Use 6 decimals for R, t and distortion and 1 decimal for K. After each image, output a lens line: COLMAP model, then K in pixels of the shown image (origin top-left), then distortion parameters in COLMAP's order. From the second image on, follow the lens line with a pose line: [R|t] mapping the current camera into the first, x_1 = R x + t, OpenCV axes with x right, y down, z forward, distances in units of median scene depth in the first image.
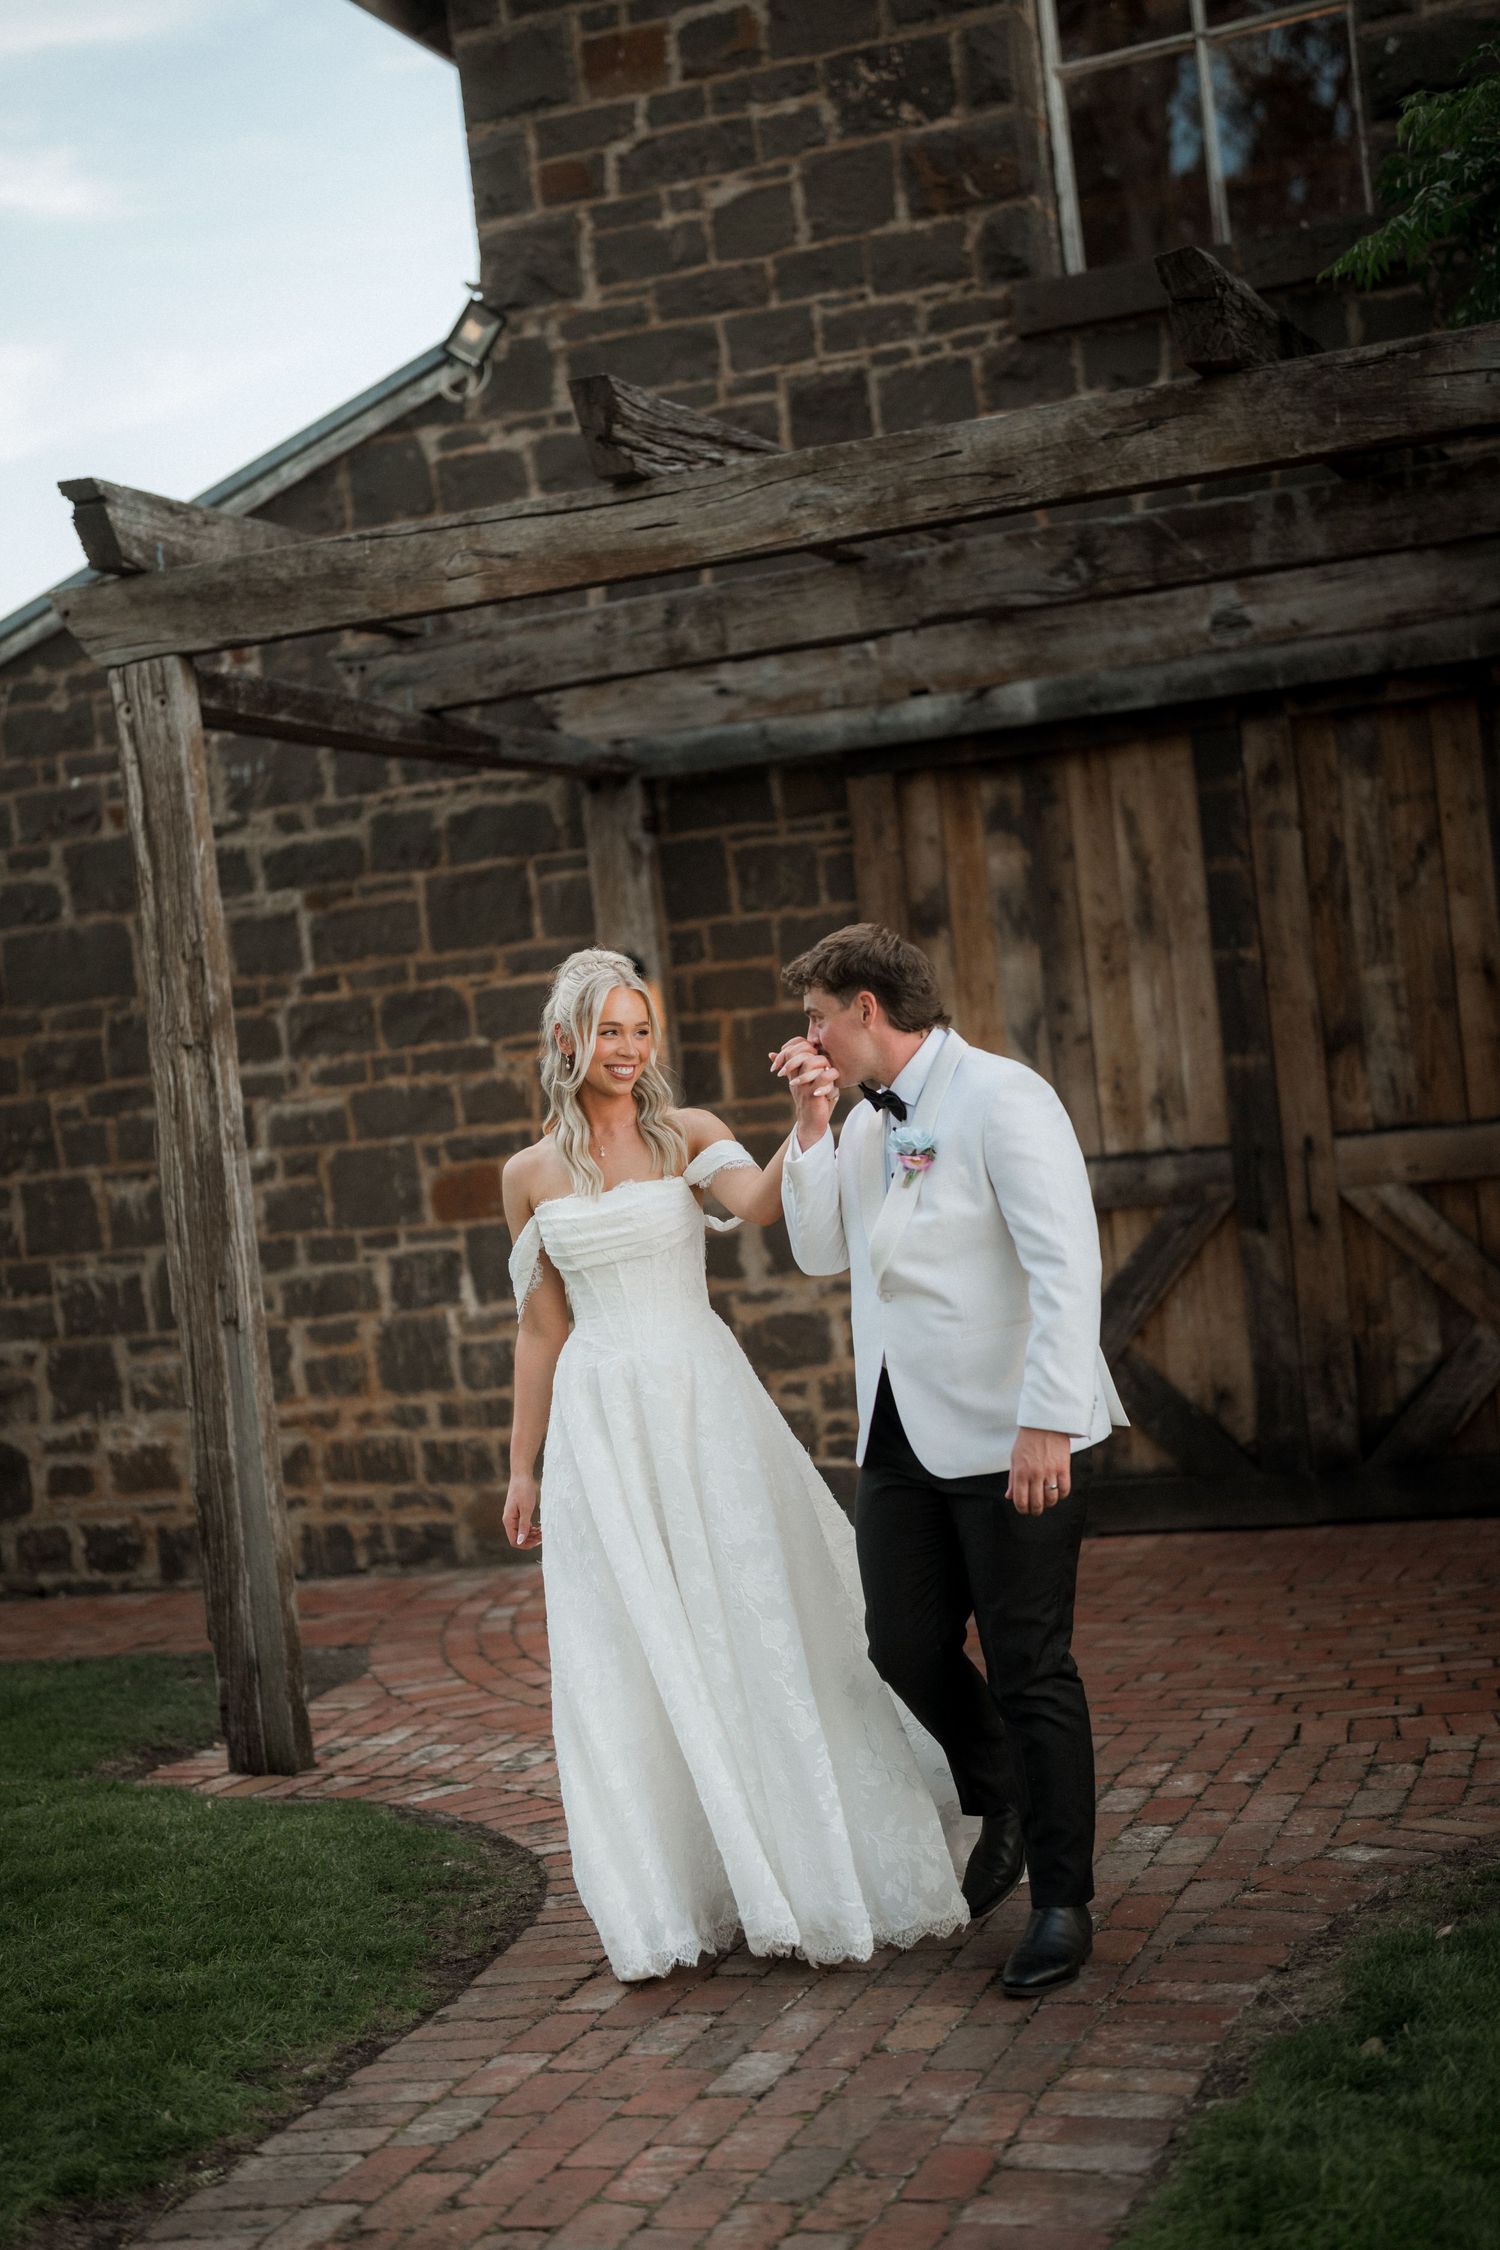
lens RADIAL K [[3037.6, 0, 786.8], [0, 3037.6, 1070.2], [0, 0, 1]] dist [-0.134261, 0.876016]
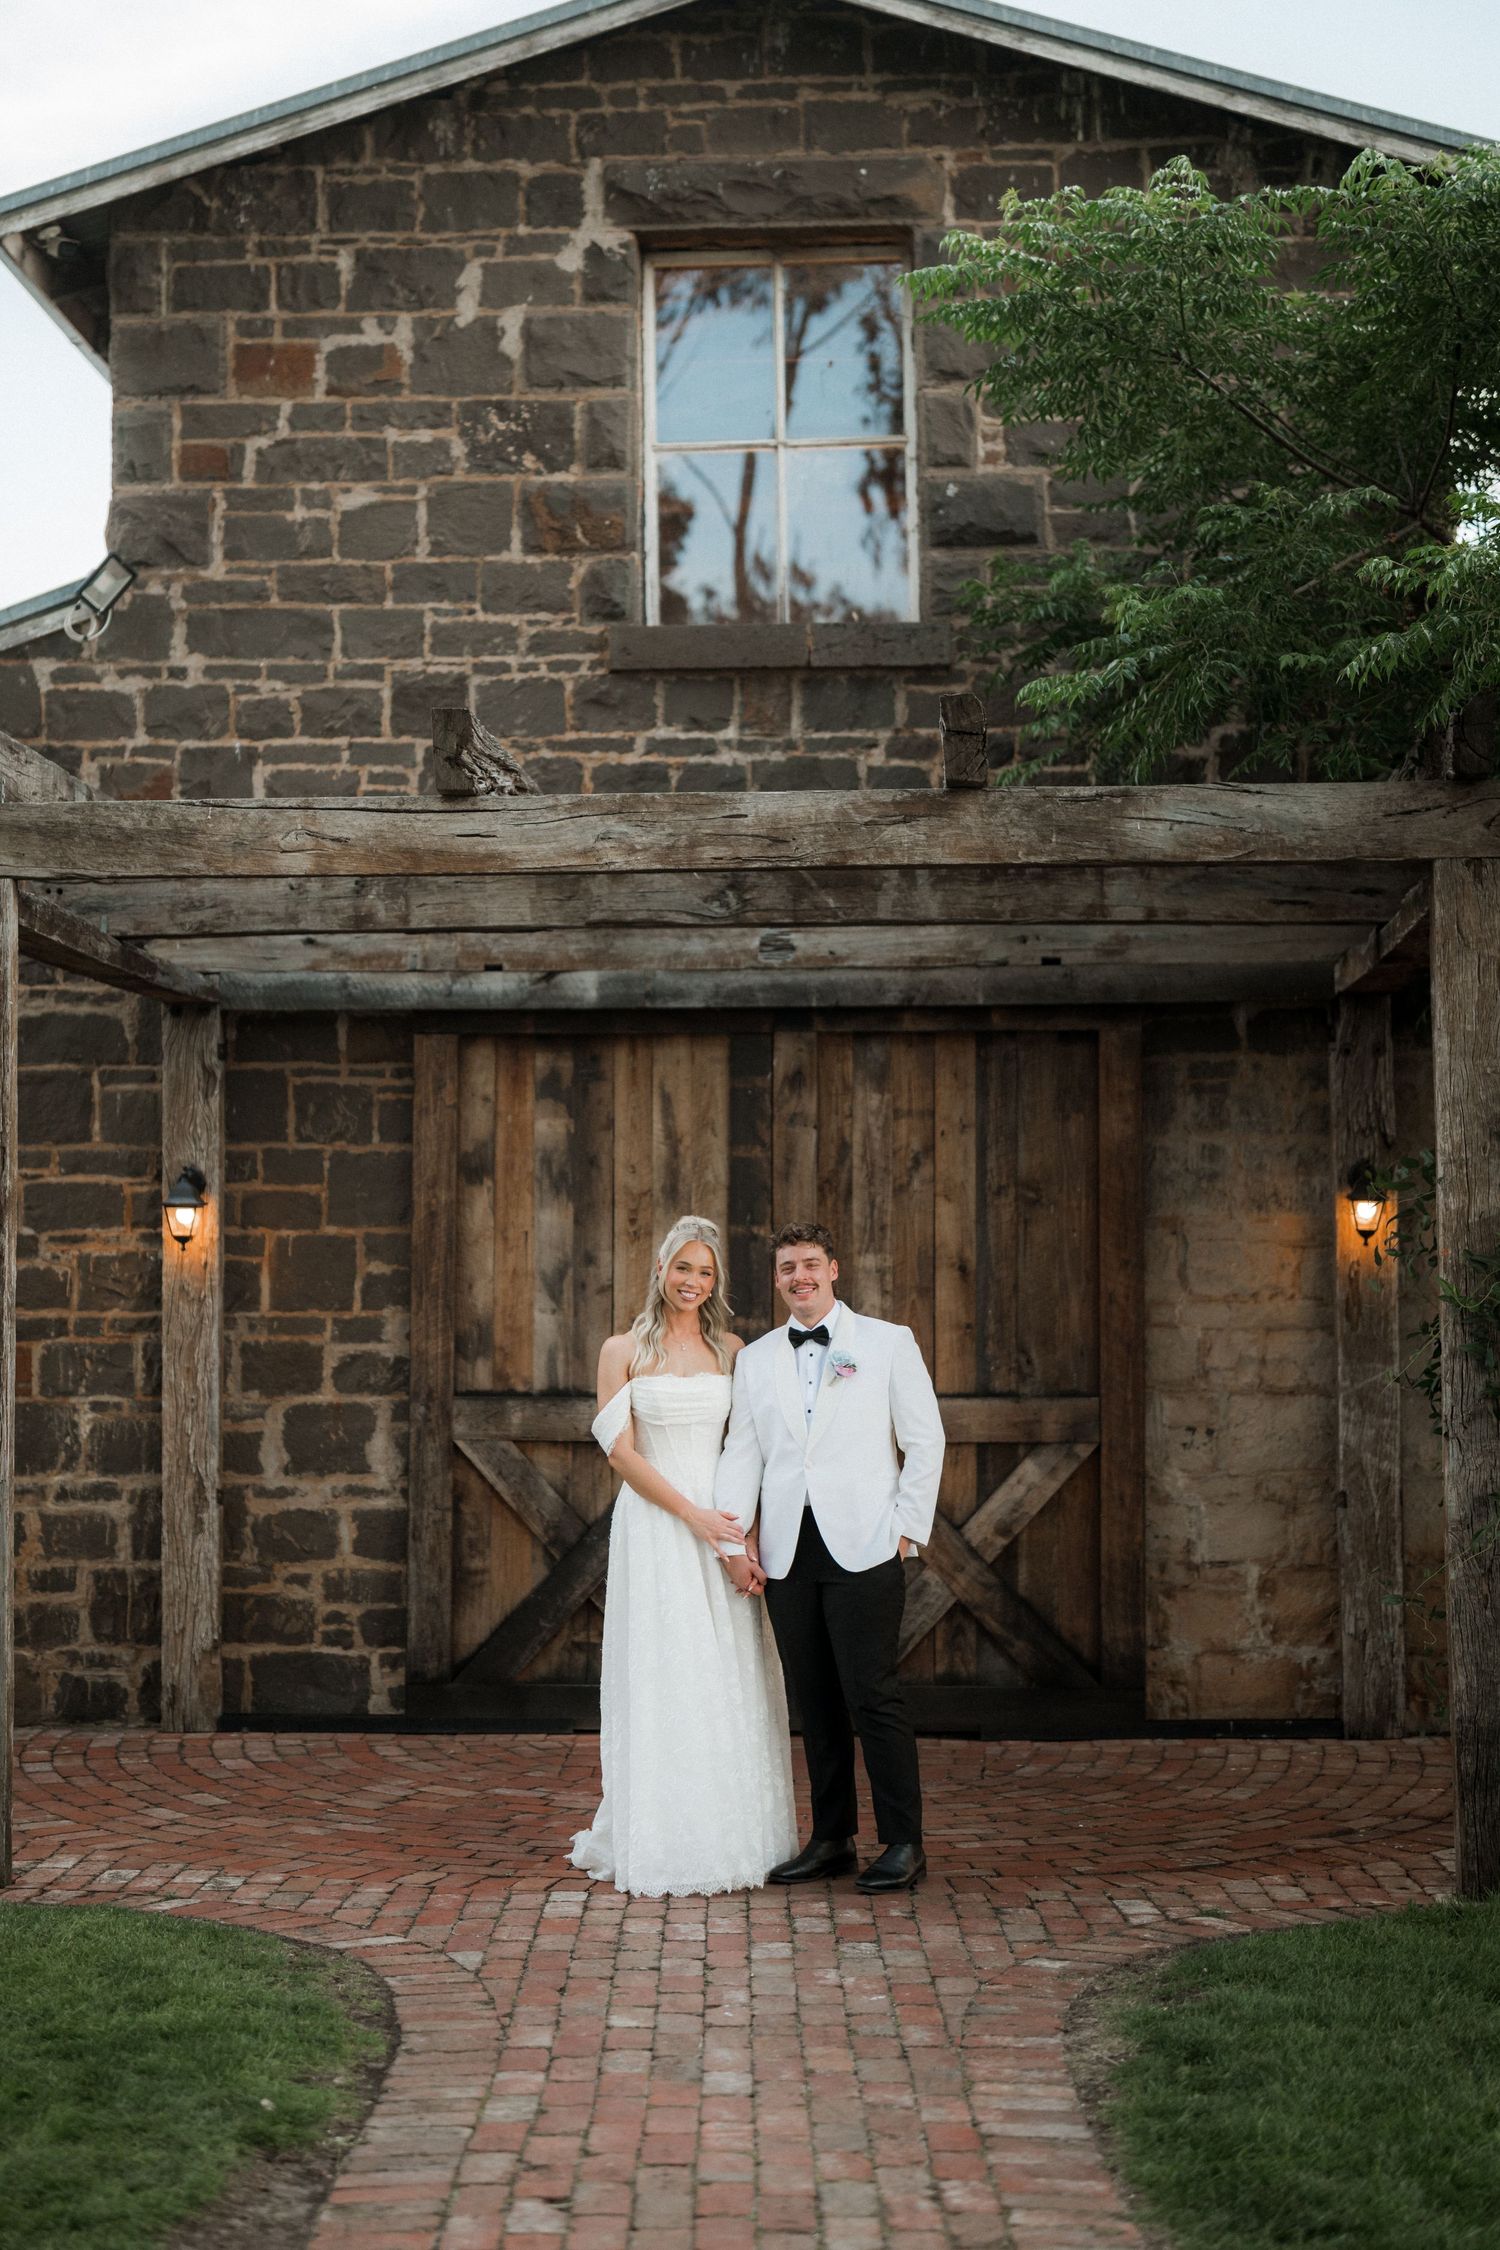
lens RADIAL K [[3037.6, 0, 786.8], [0, 3037.6, 1070.2], [0, 0, 1]] dist [-0.134261, 0.876016]
pose [[0.956363, 0.122394, 0.265309, -0.142058], [-0.101242, 0.990595, -0.092040, 0.005730], [-0.274079, 0.061163, 0.959760, -0.107053]]
